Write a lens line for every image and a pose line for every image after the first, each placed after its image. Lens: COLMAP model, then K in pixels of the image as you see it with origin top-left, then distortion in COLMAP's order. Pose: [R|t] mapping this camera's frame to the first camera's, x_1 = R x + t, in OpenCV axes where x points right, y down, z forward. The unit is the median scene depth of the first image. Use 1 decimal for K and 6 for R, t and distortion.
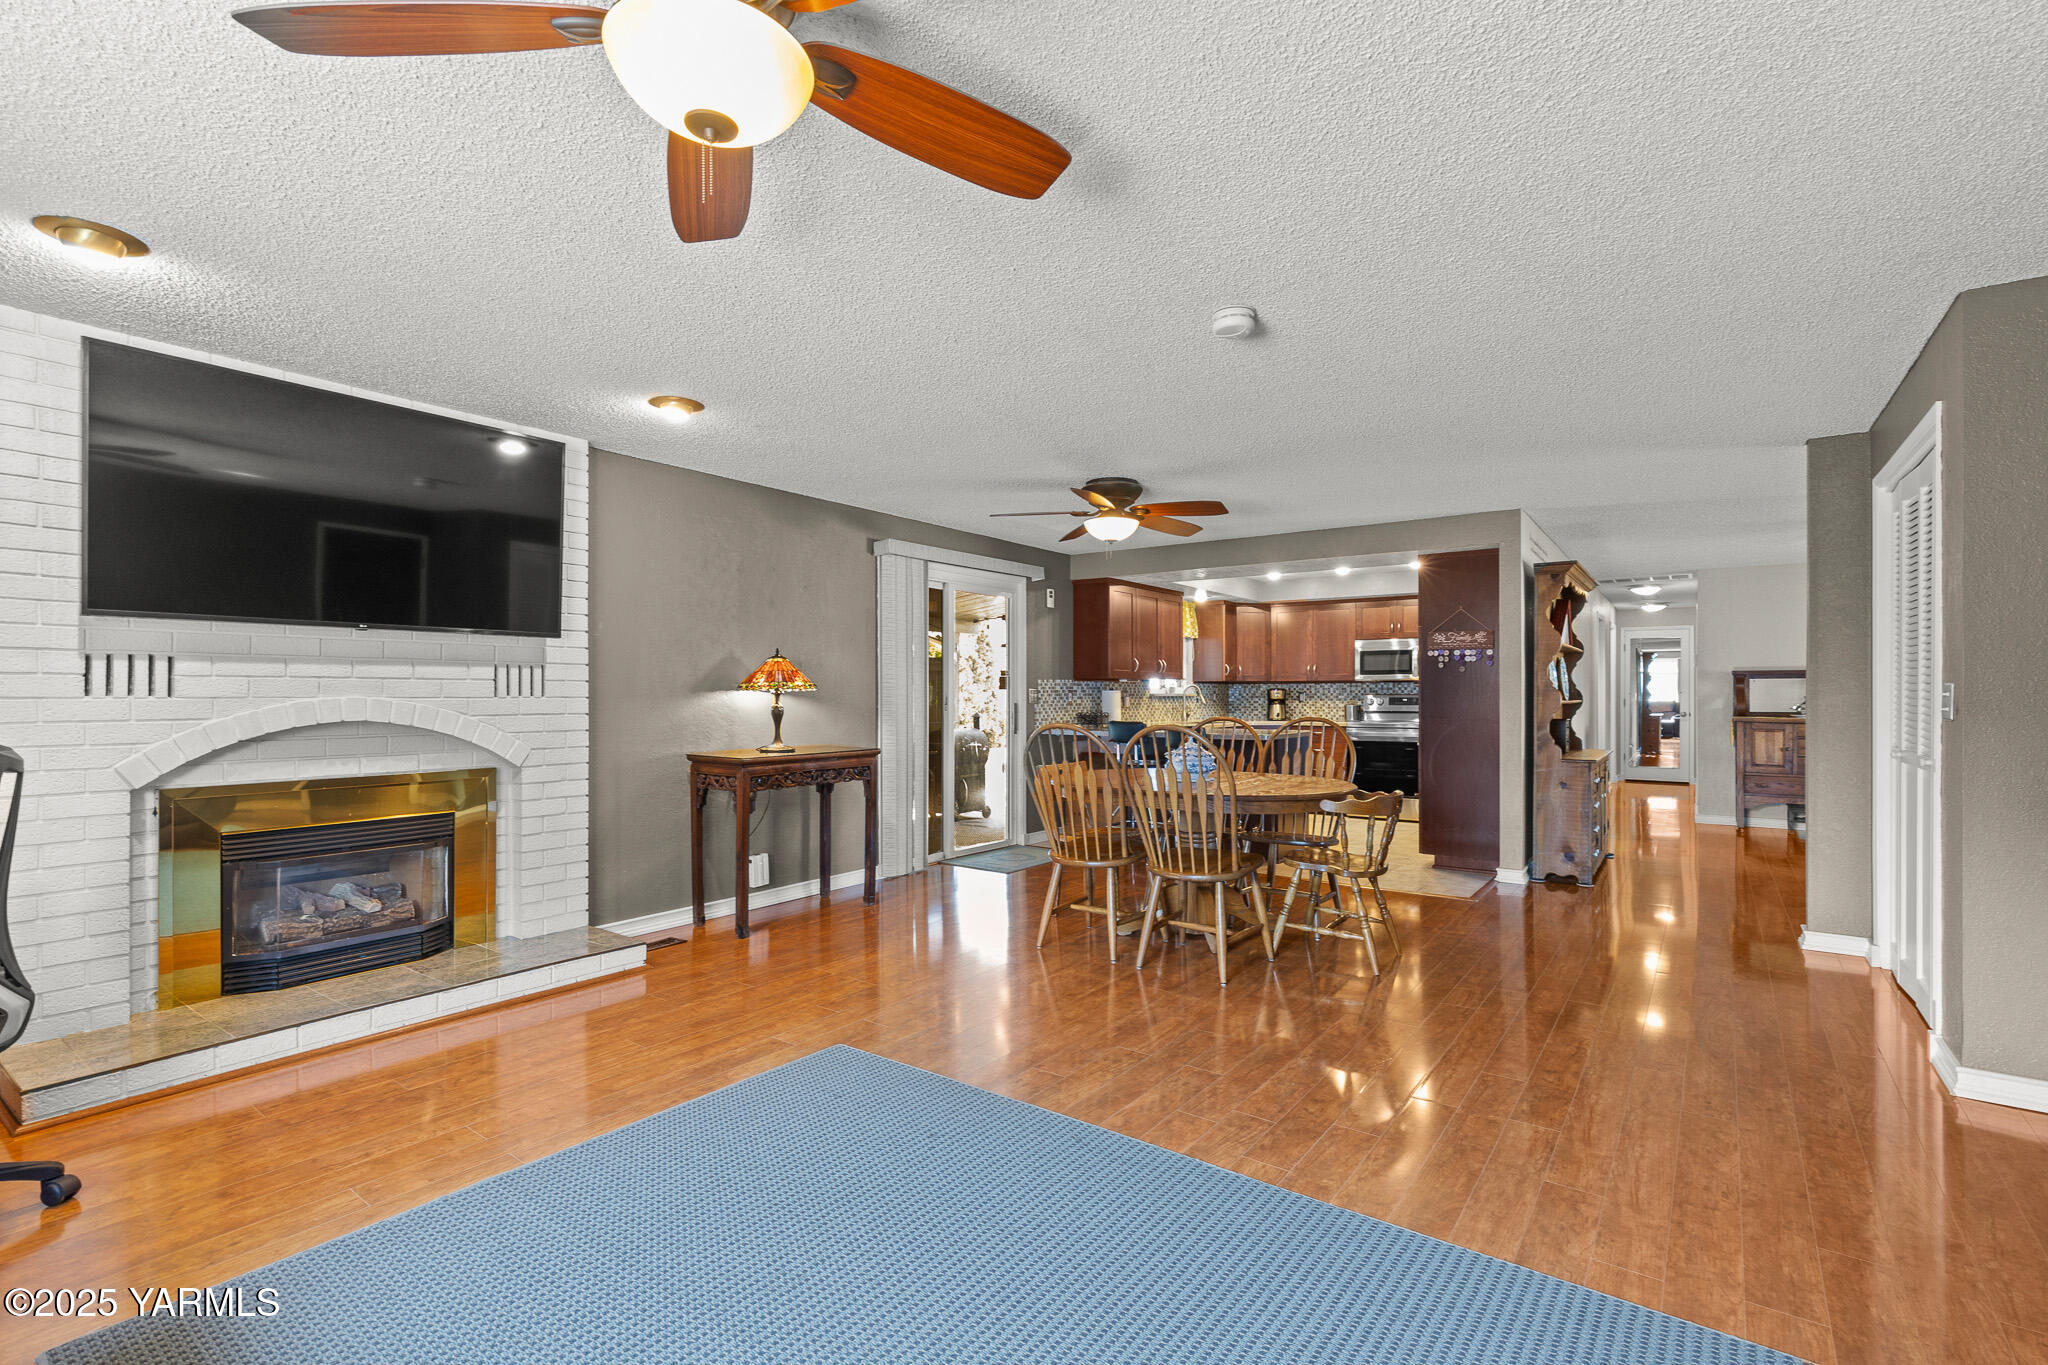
lens RADIAL K [[949.1, 0, 1030.2], [0, 949.1, 689.7], [0, 0, 1]] dist [0.009595, -0.001192]
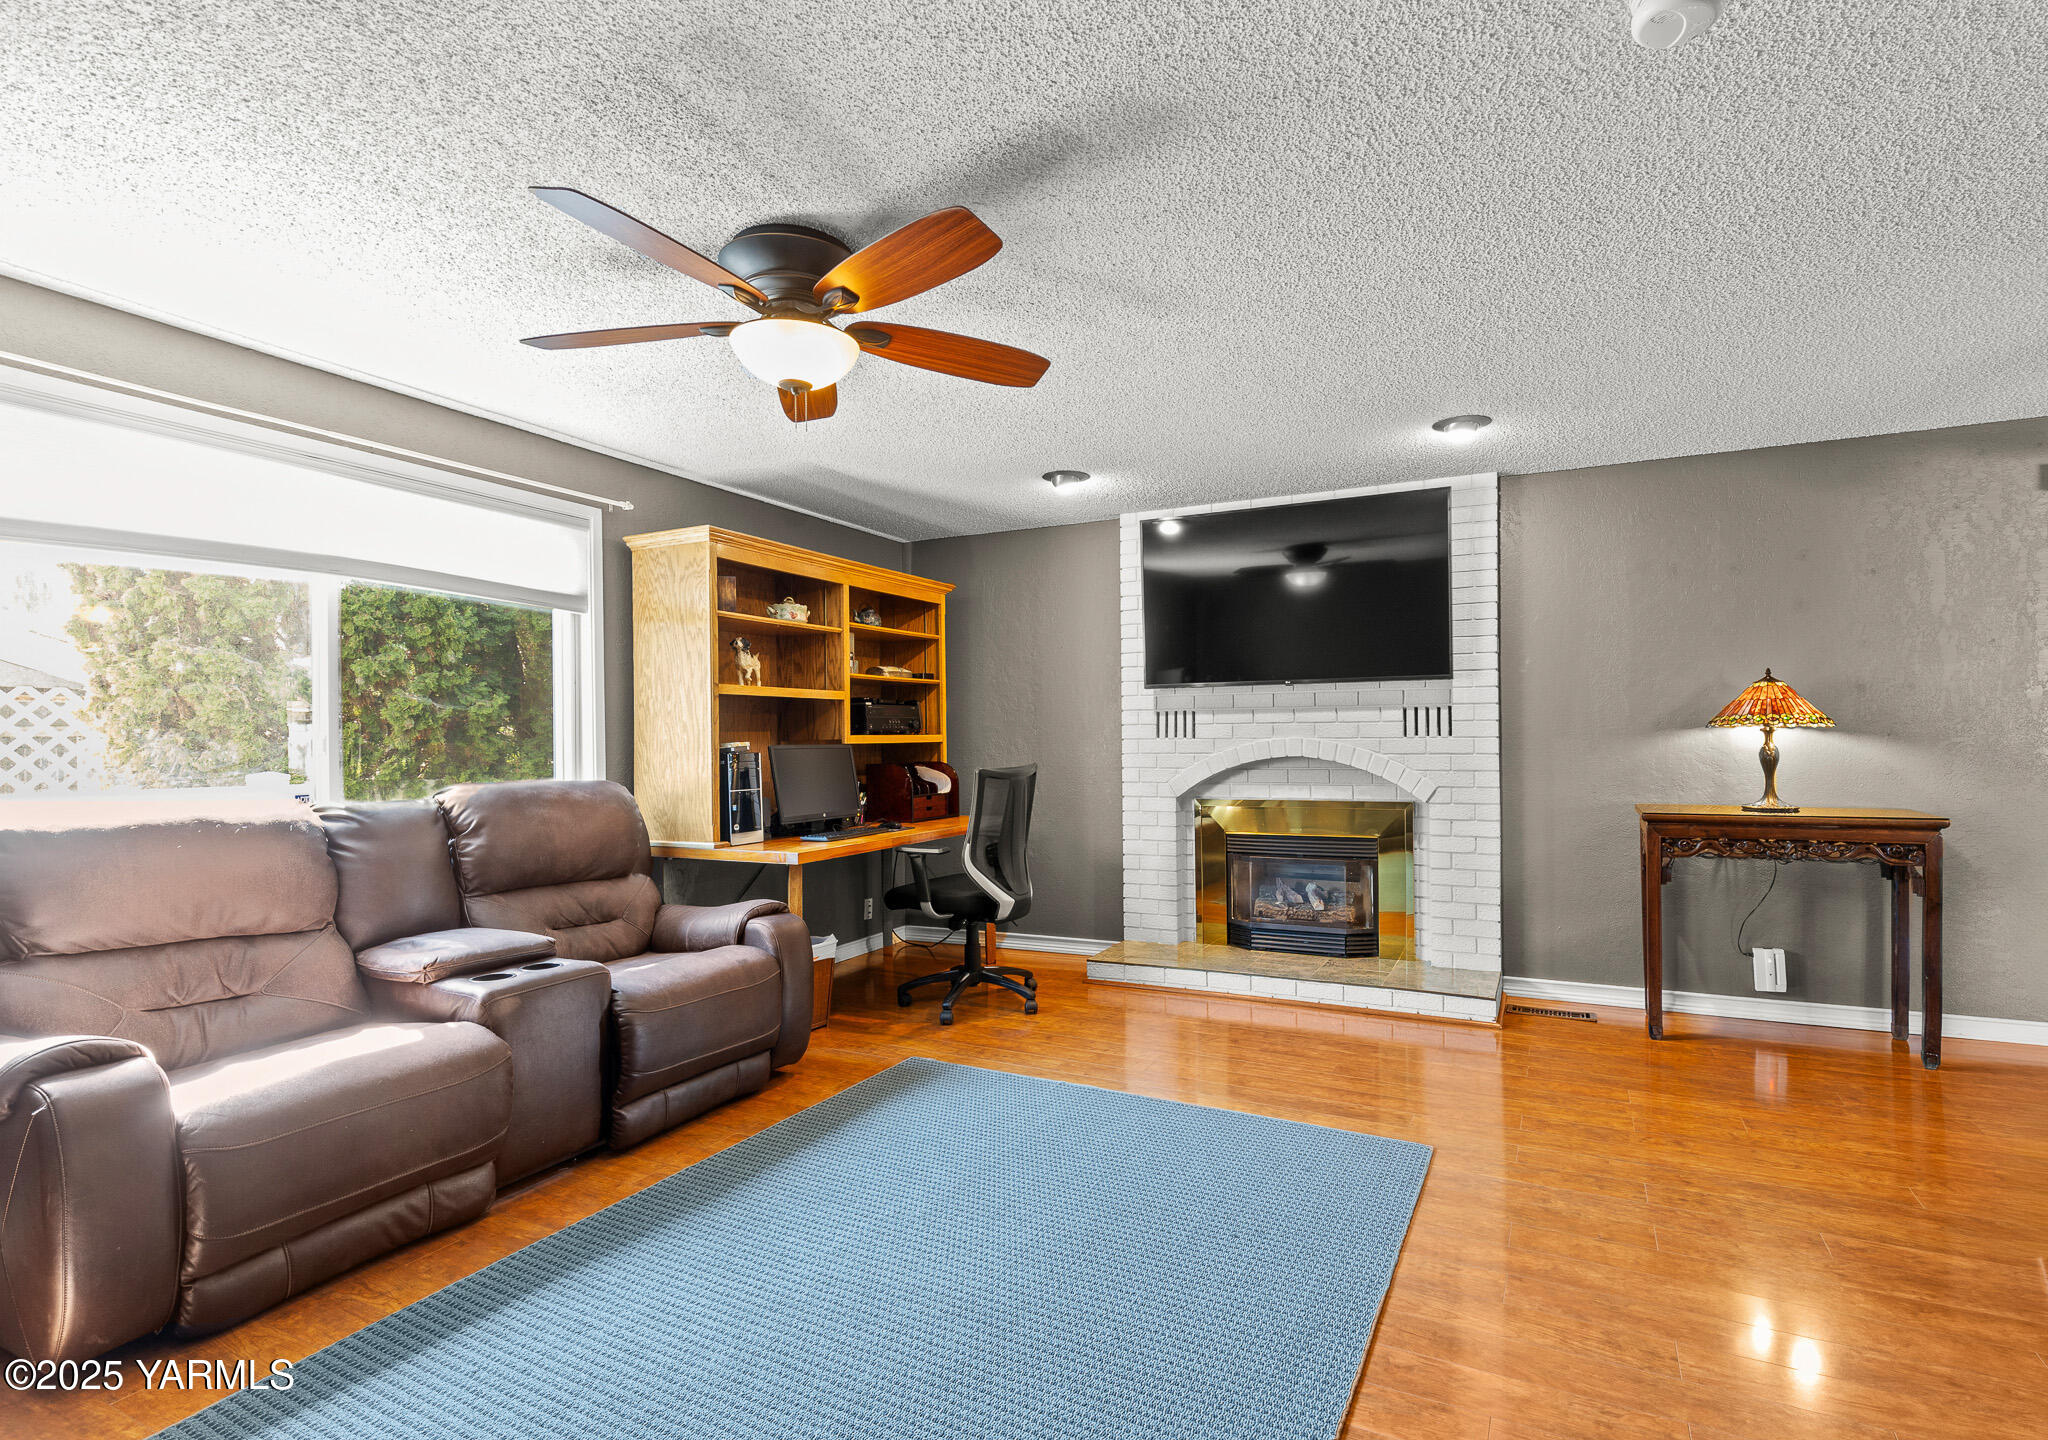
lens RADIAL K [[966.9, 0, 1034.2], [0, 966.9, 721.0], [0, 0, 1]] dist [0.004806, 0.000492]
pose [[0.159569, -0.020945, -0.986964, 0.474469], [0.012607, 0.999737, -0.019178, 0.005378], [0.987106, -0.009383, 0.159791, 0.408344]]
